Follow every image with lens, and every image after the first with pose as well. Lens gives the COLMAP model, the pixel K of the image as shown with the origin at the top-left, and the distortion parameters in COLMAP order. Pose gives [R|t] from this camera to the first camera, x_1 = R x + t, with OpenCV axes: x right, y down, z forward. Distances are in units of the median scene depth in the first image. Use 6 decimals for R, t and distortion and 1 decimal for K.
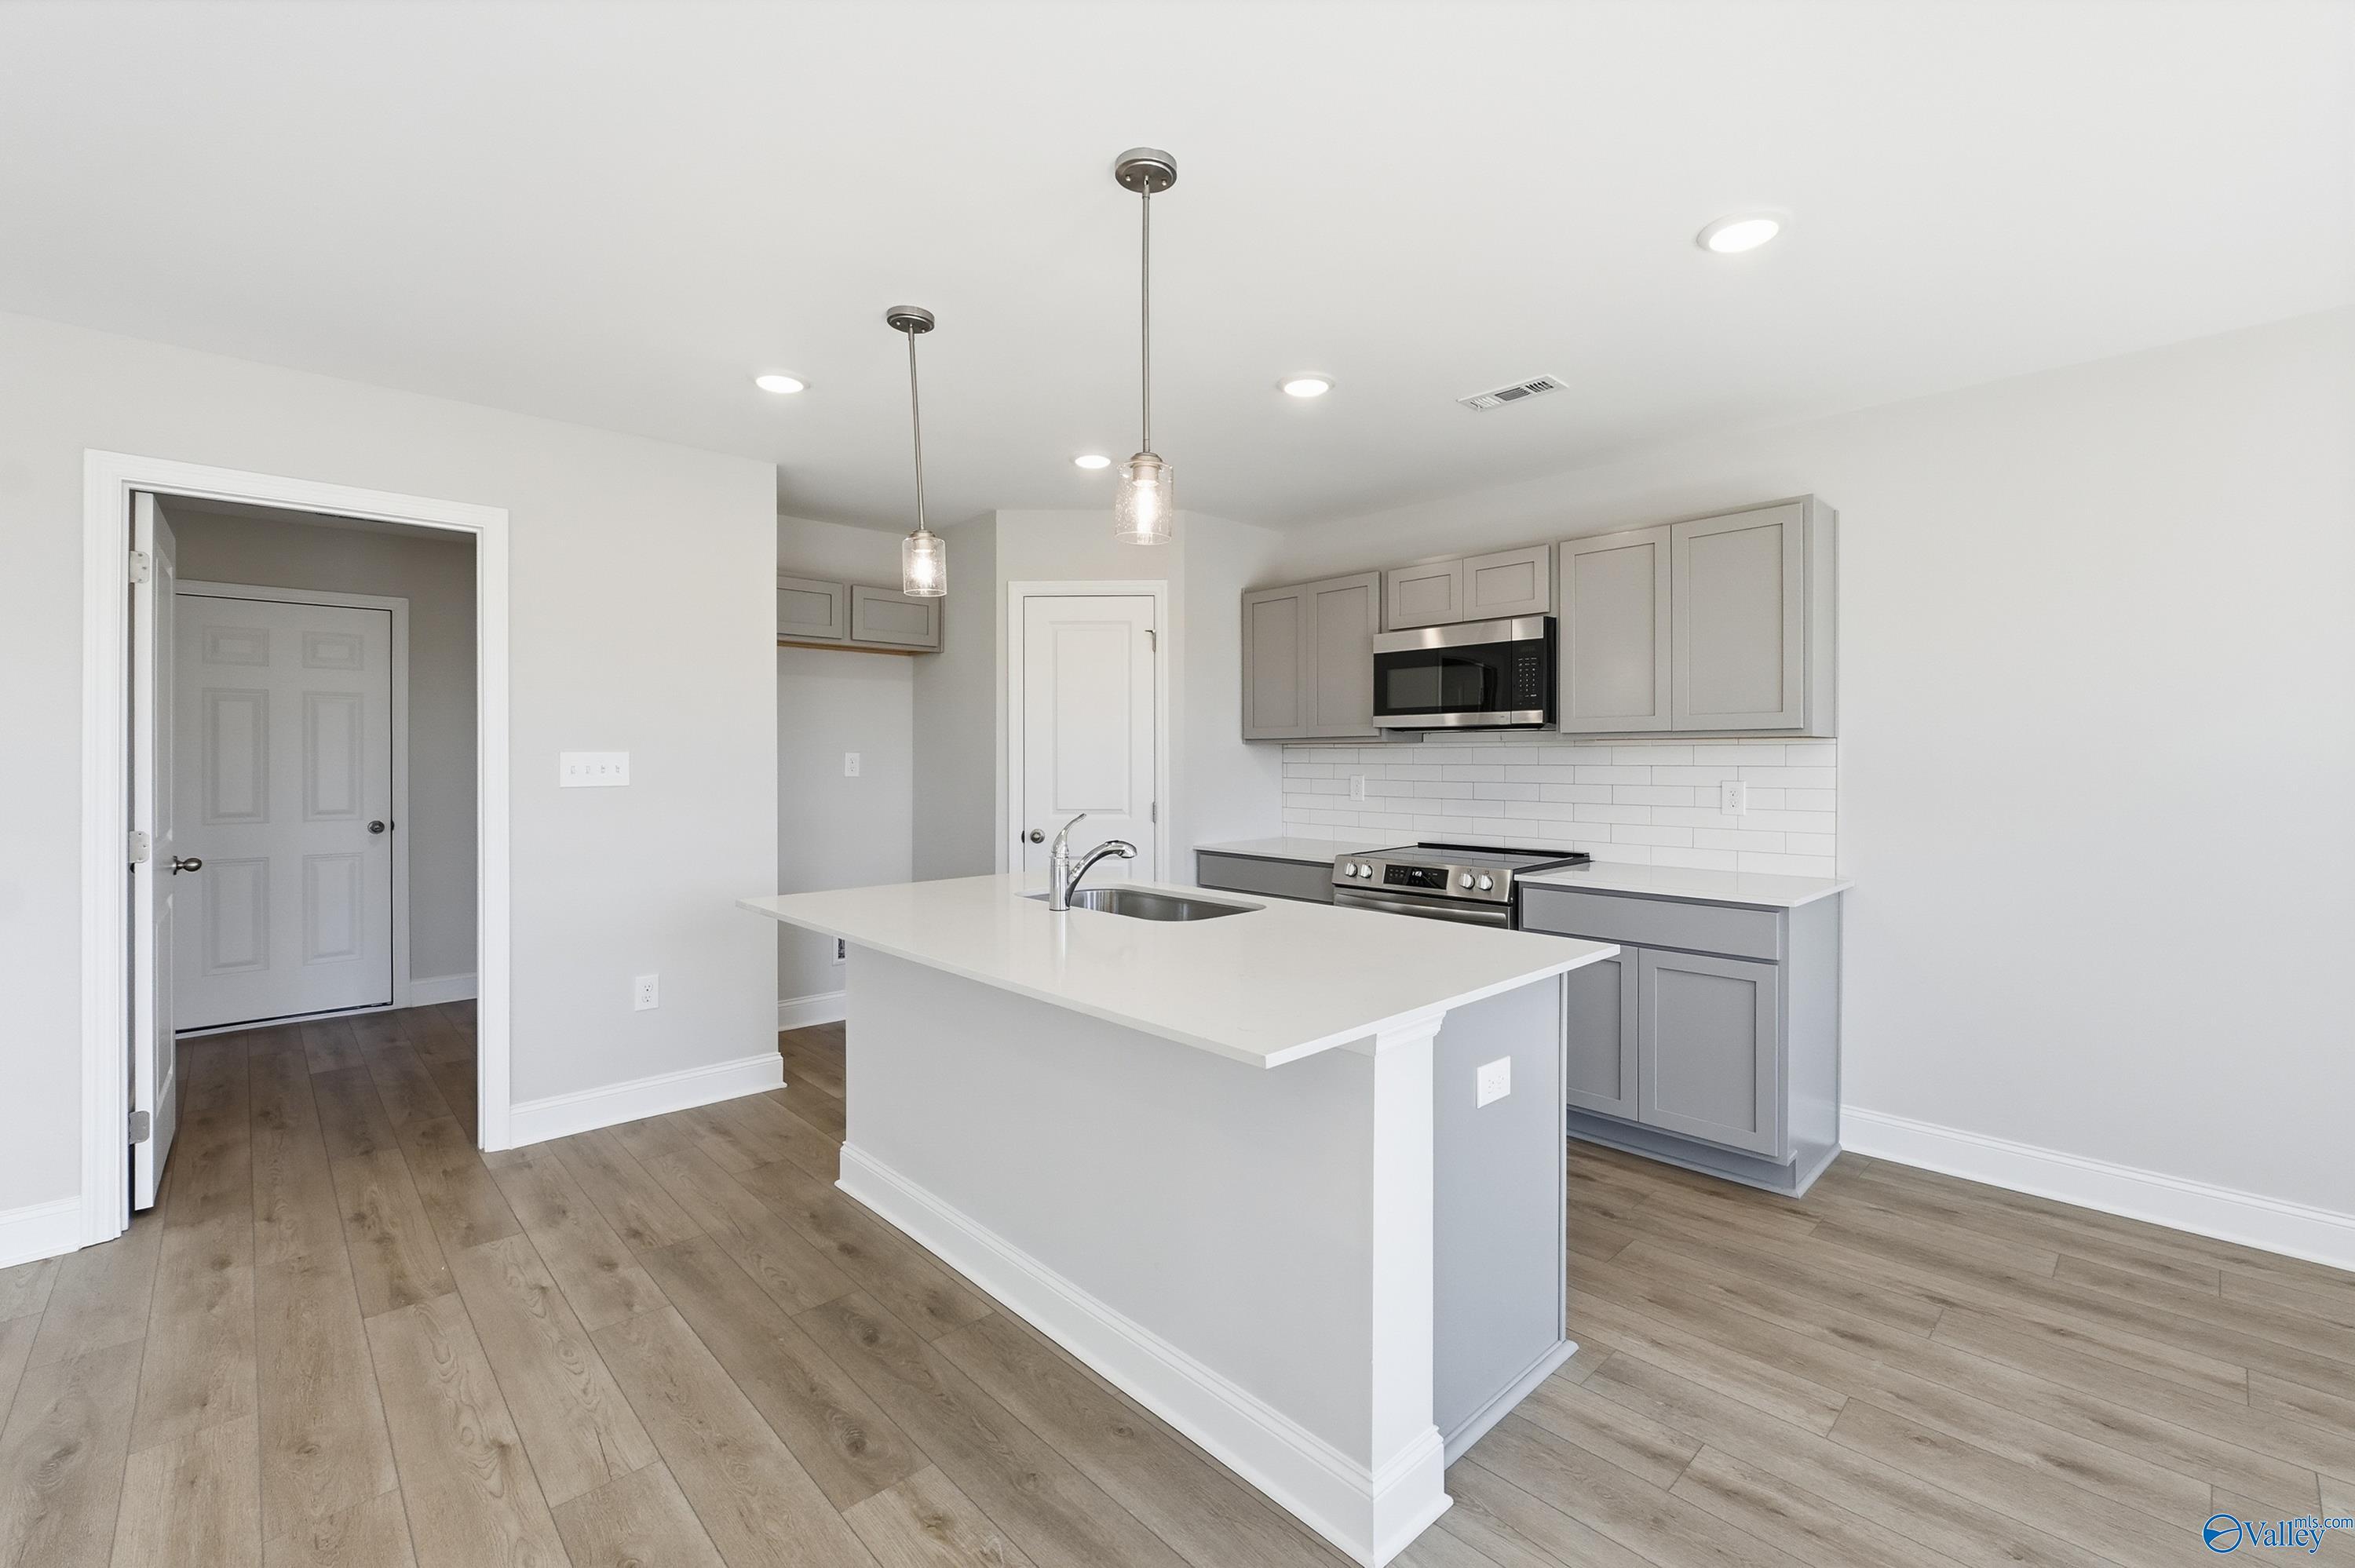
lens RADIAL K [[994.1, 0, 1183.2], [0, 994.1, 758.7], [0, 0, 1]] dist [-0.000708, -0.000456]
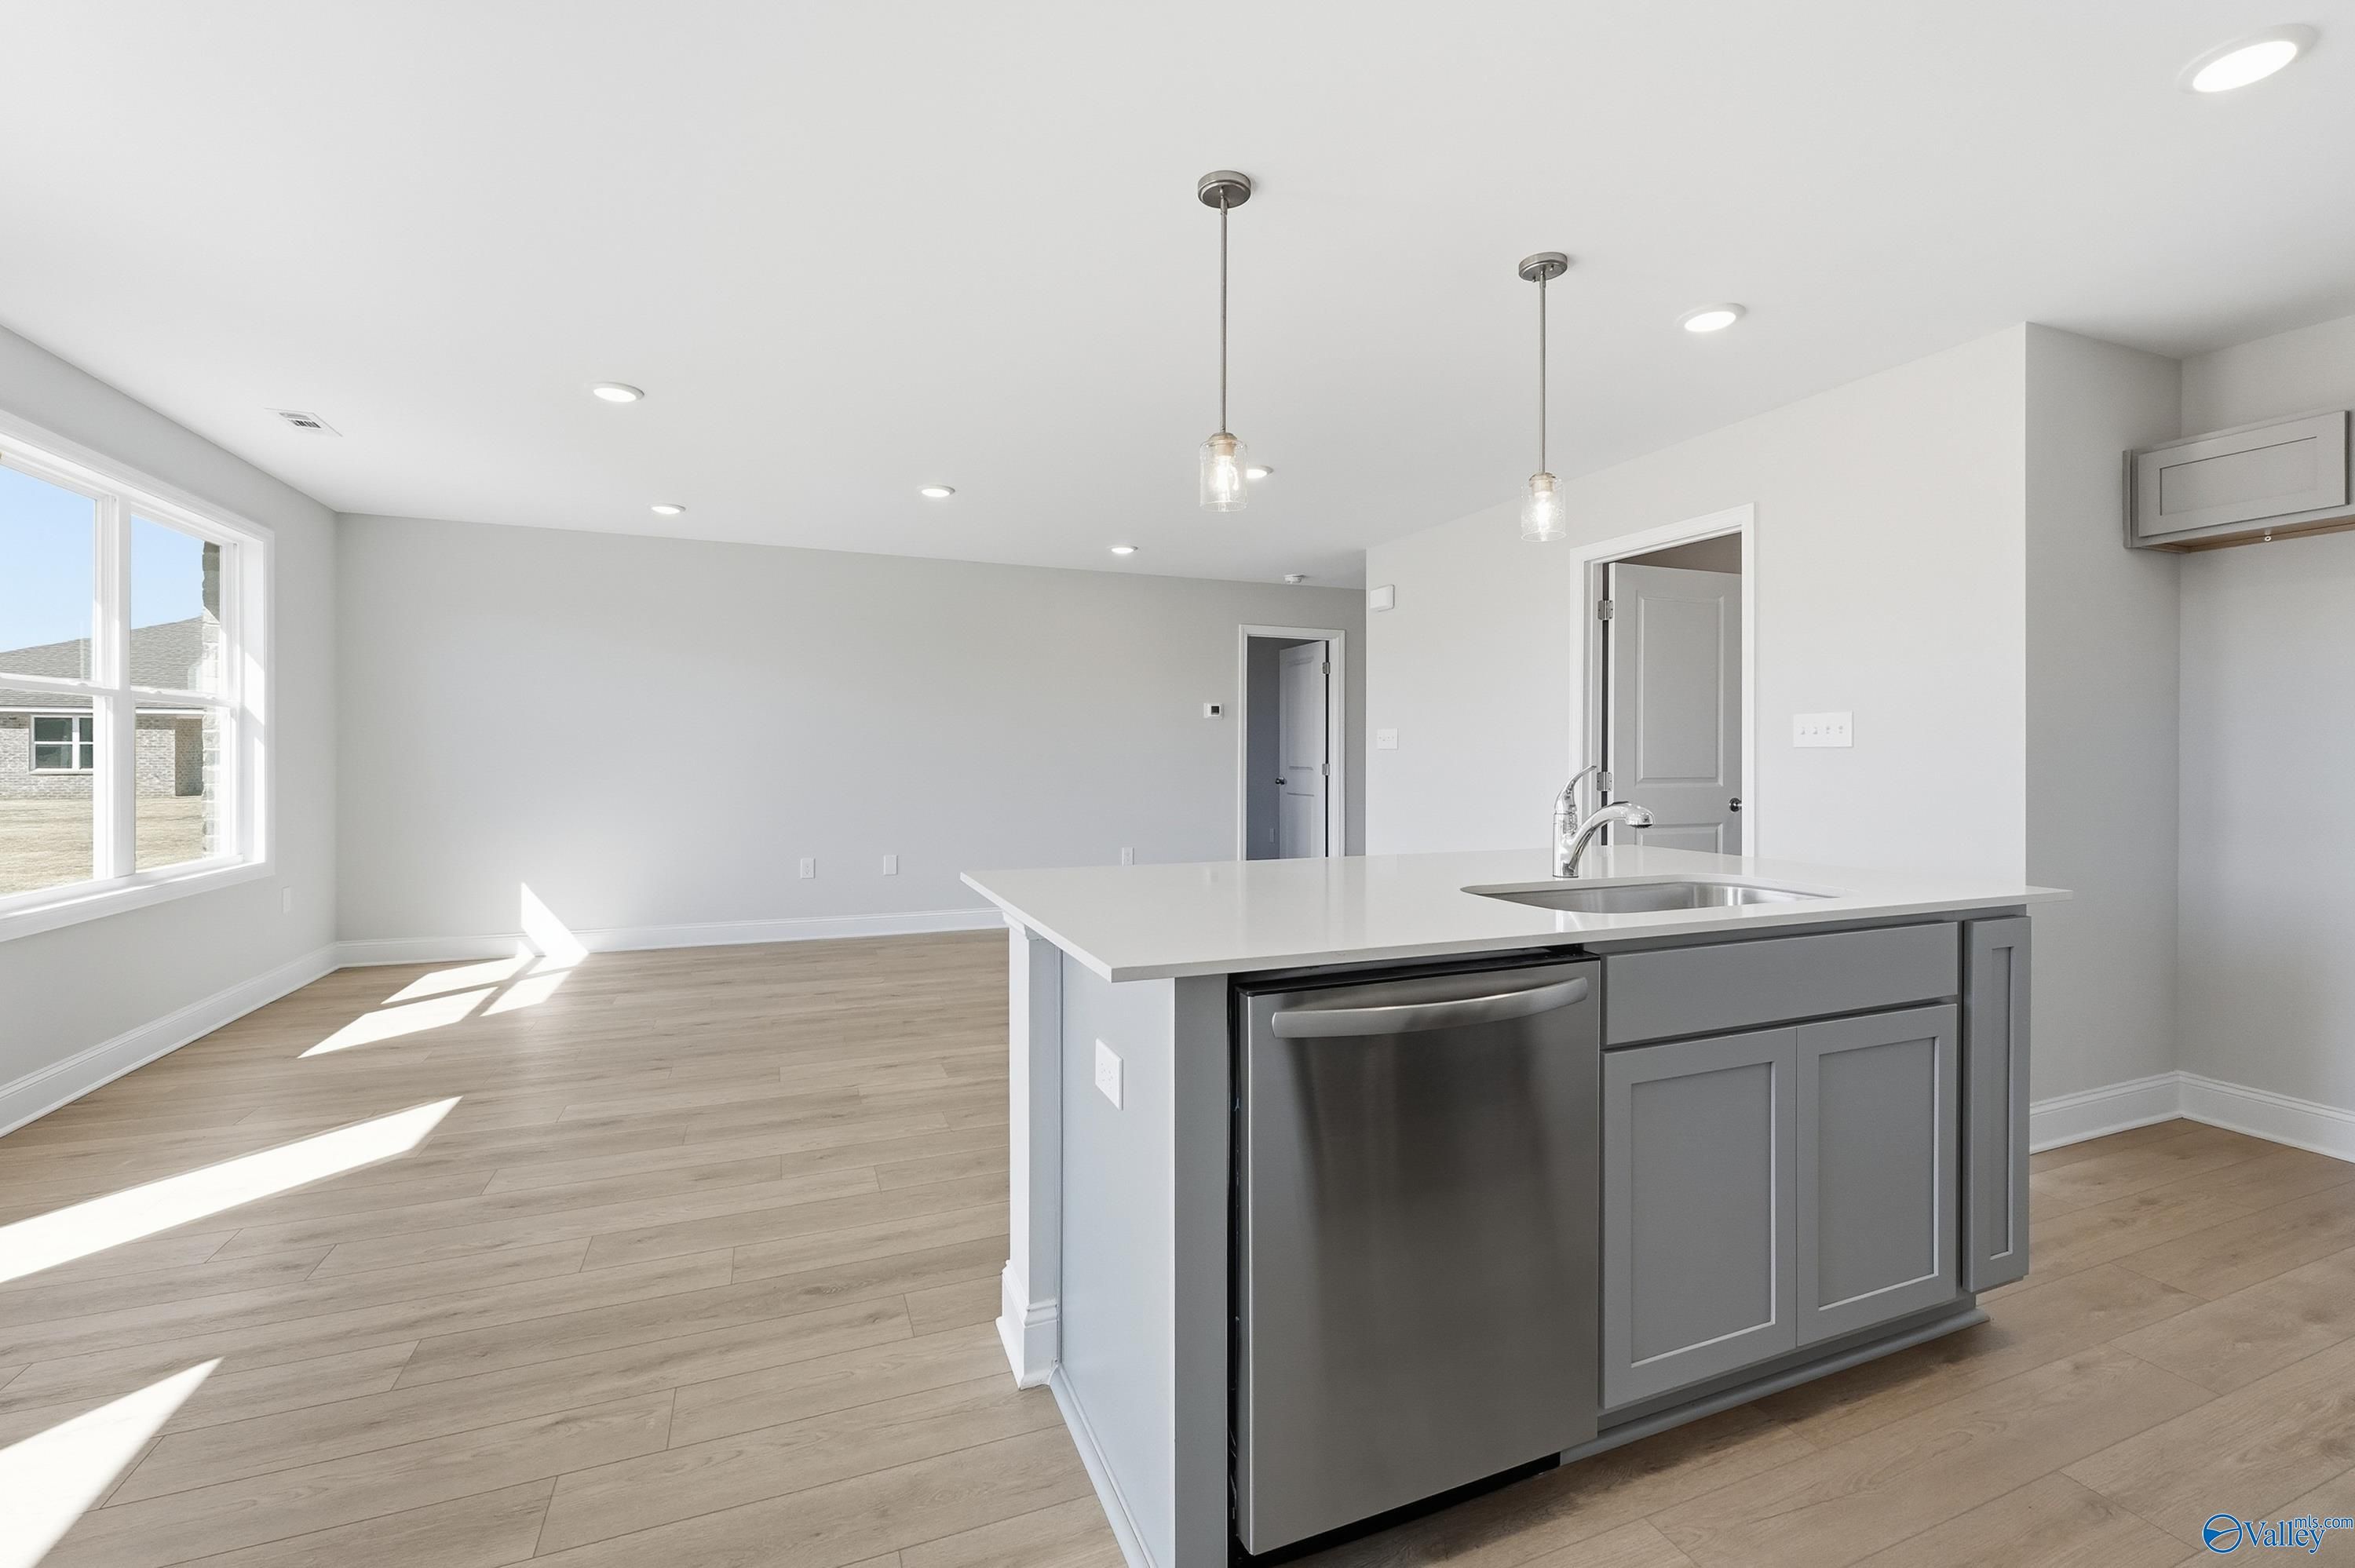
lens RADIAL K [[994.1, 0, 1183.2], [0, 994.1, 758.7], [0, 0, 1]] dist [-0.000708, -0.000456]
pose [[-0.365747, 0.003897, -0.930706, 0.570806], [-0.005254, 0.999967, 0.006252, 0.035622], [0.930699, 0.007177, -0.365715, 0.741769]]
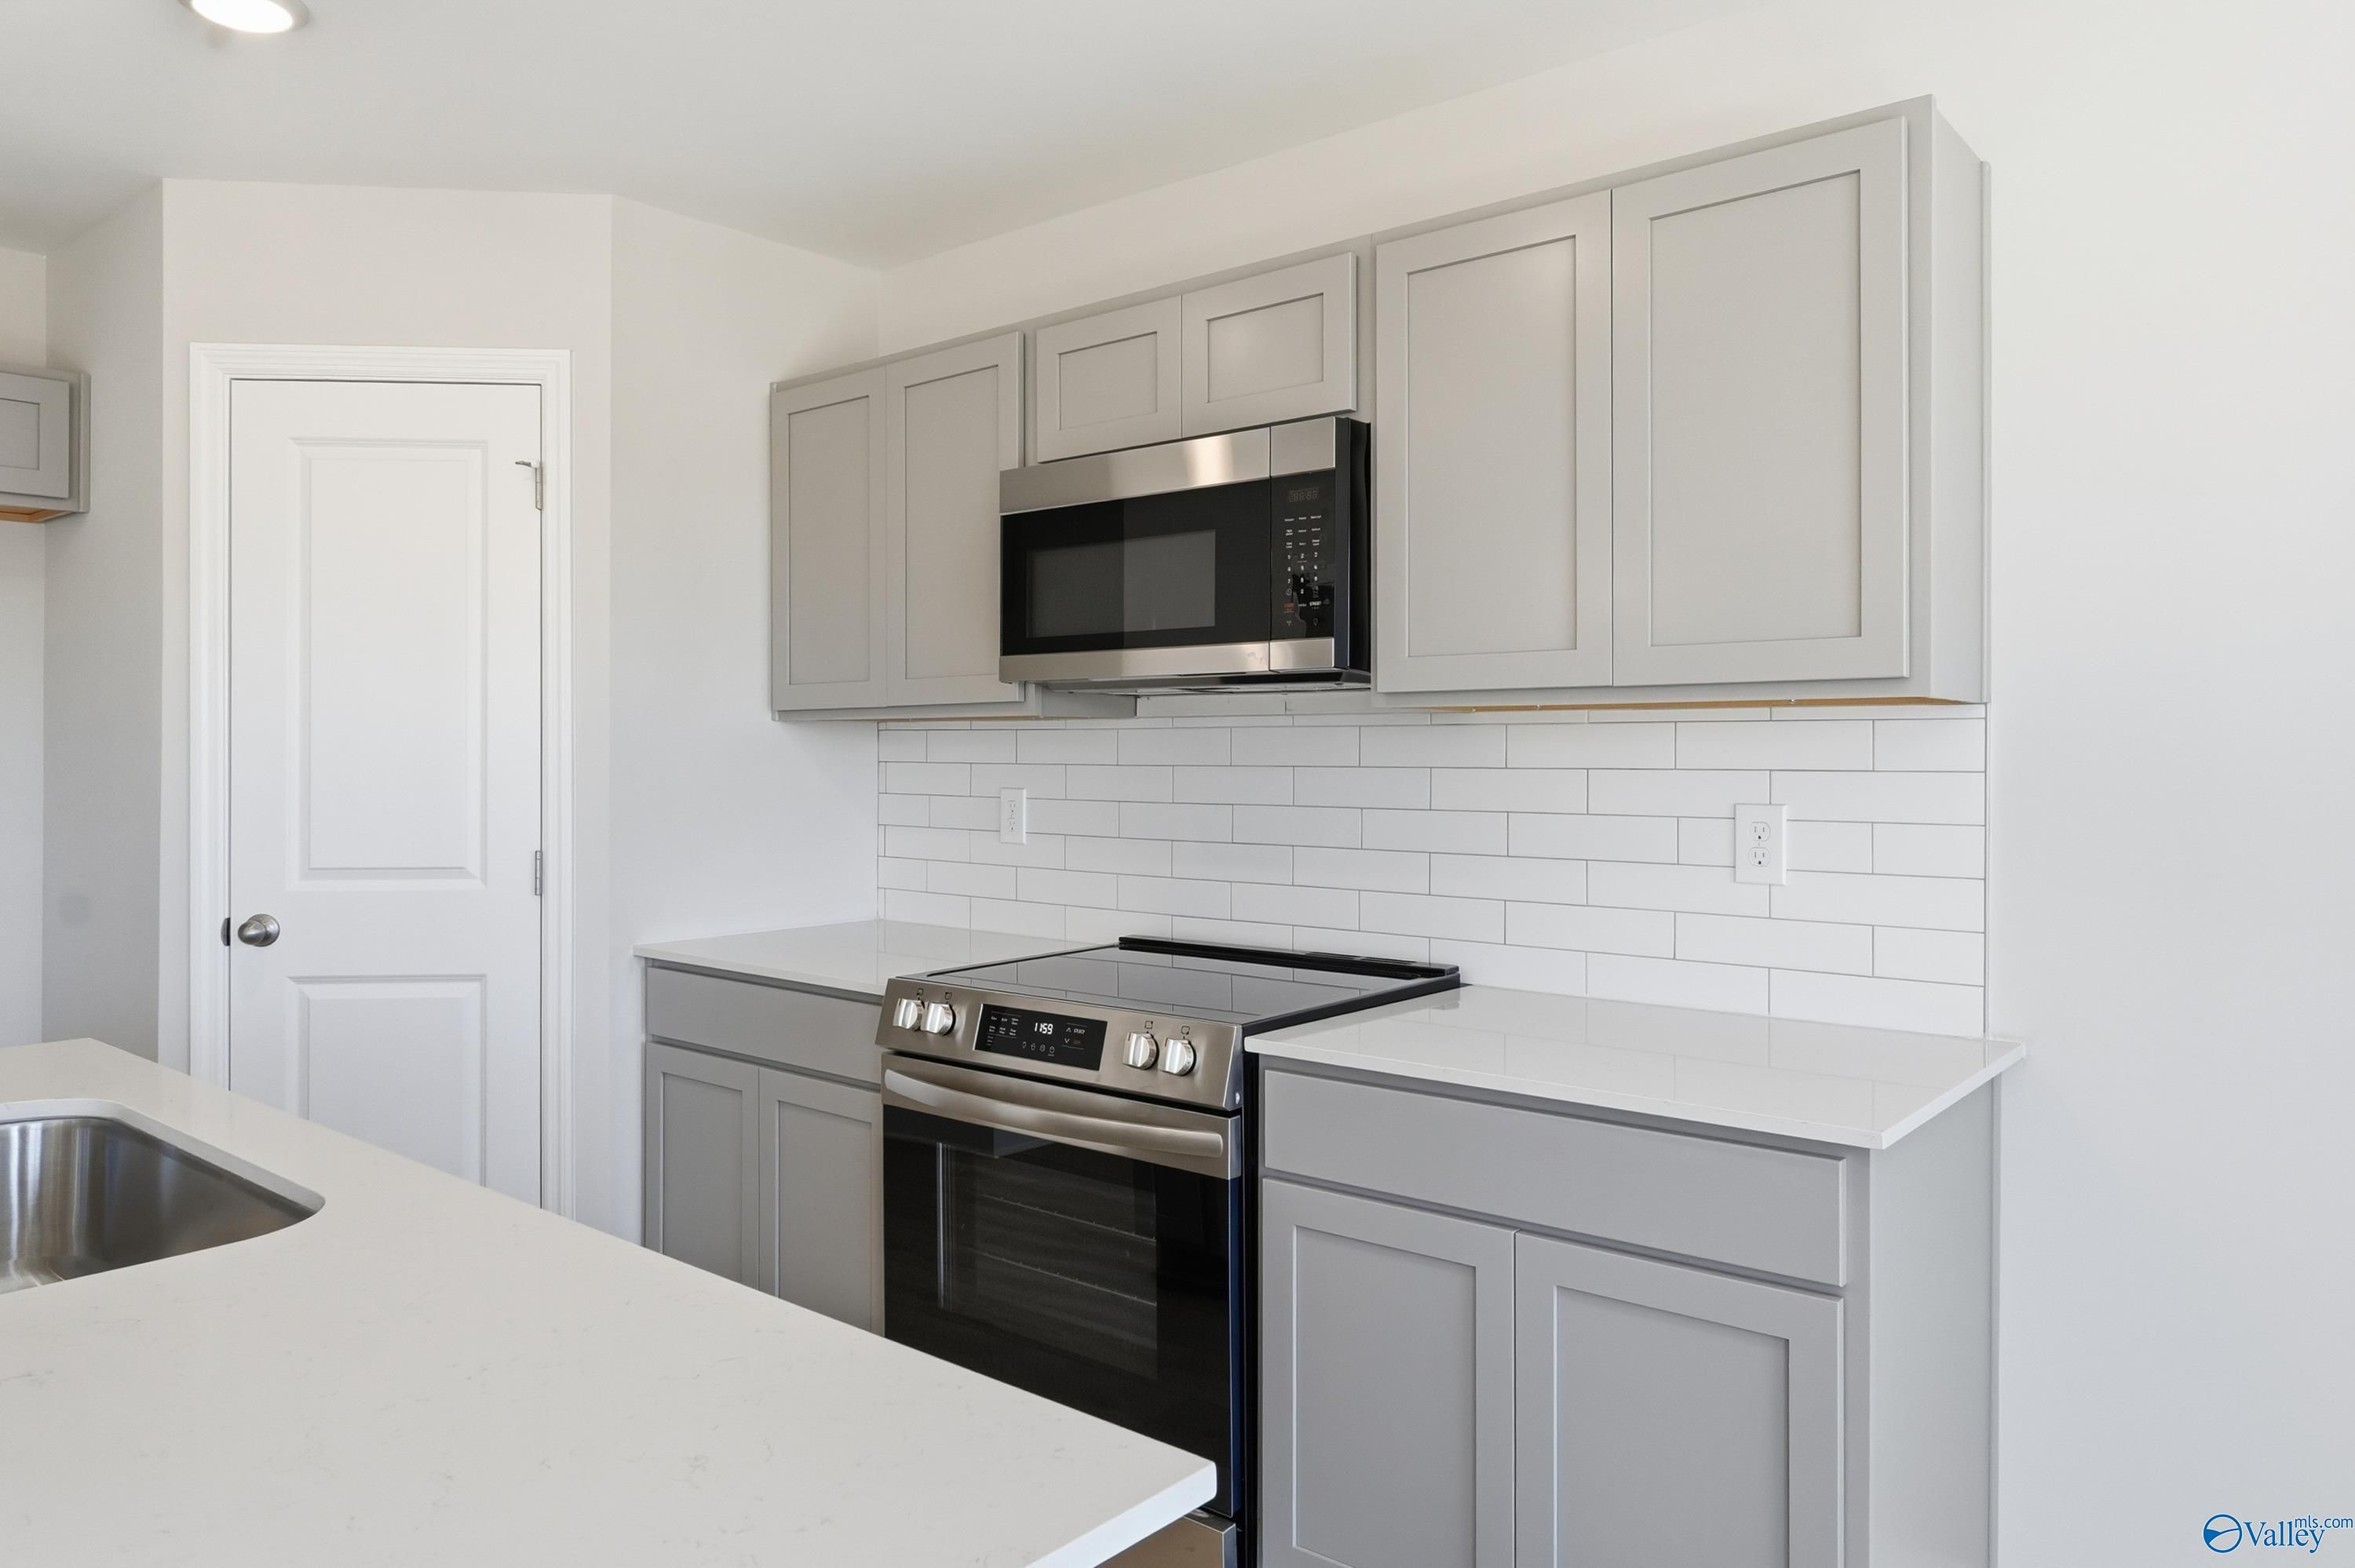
lens RADIAL K [[1562.5, 0, 1183.8], [0, 1562.5, 751.9], [0, 0, 1]] dist [-0.001998, -0.001342]
pose [[0.993747, -0.000051, 0.111659, 0.229630], [-0.000049, 1.000000, 0.000891, -0.001106], [-0.111659, -0.000891, 0.993746, 0.354985]]
